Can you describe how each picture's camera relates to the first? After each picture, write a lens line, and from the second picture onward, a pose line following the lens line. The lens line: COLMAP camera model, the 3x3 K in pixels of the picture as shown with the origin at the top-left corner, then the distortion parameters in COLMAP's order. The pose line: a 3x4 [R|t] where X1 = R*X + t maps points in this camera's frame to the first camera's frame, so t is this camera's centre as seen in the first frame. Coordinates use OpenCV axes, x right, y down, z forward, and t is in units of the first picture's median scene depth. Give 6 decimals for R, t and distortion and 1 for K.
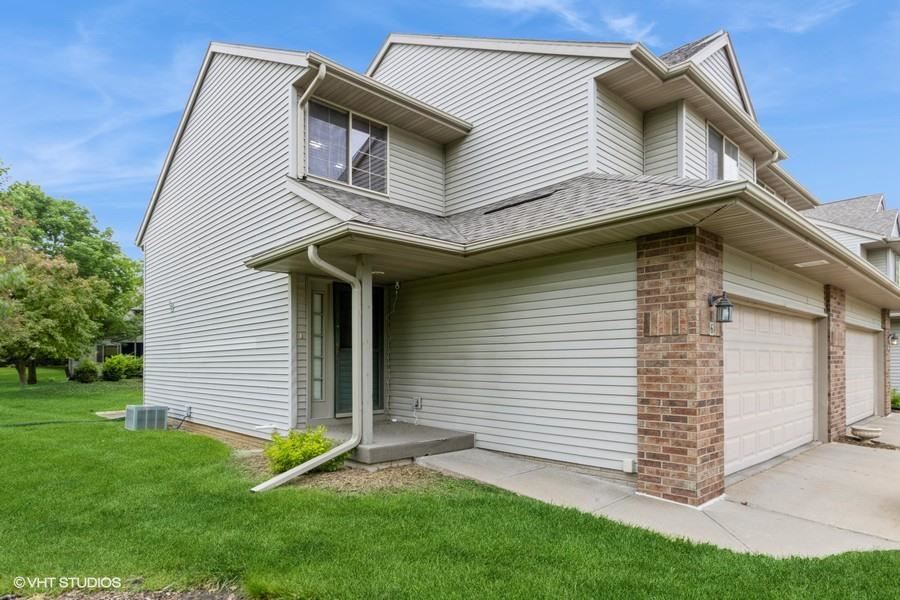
lens RADIAL K [[528.2, 0, 447.6], [0, 528.2, 319.3], [0, 0, 1]] dist [0.000036, 0.000070]
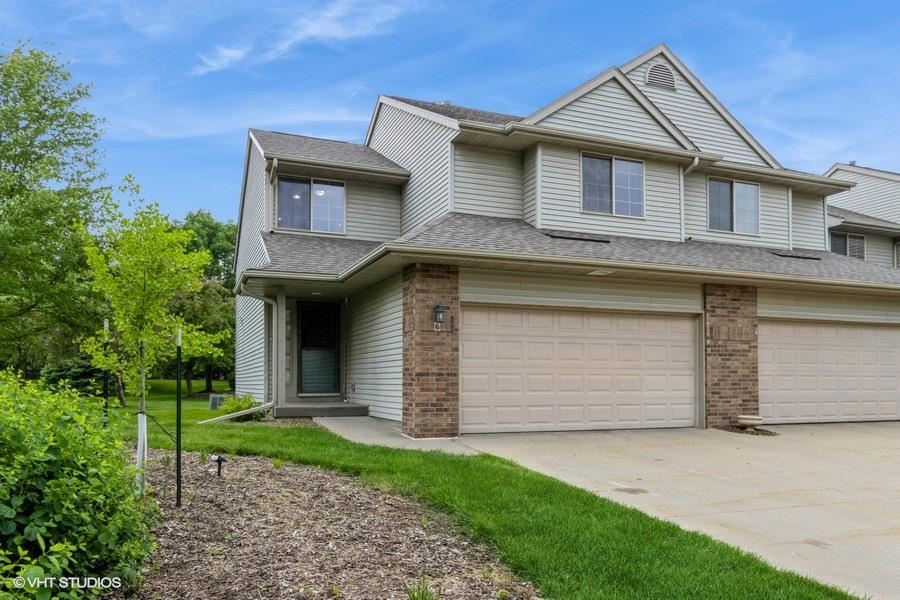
lens RADIAL K [[662.1, 0, 450.0], [0, 662.1, 300.0], [0, 0, 1]] dist [-0.002255, -0.000639]
pose [[0.933978, -0.040367, -0.355044, 0.834049], [0.026072, 0.998649, -0.044957, 0.018886], [0.356379, 0.032732, 0.933768, -0.539957]]
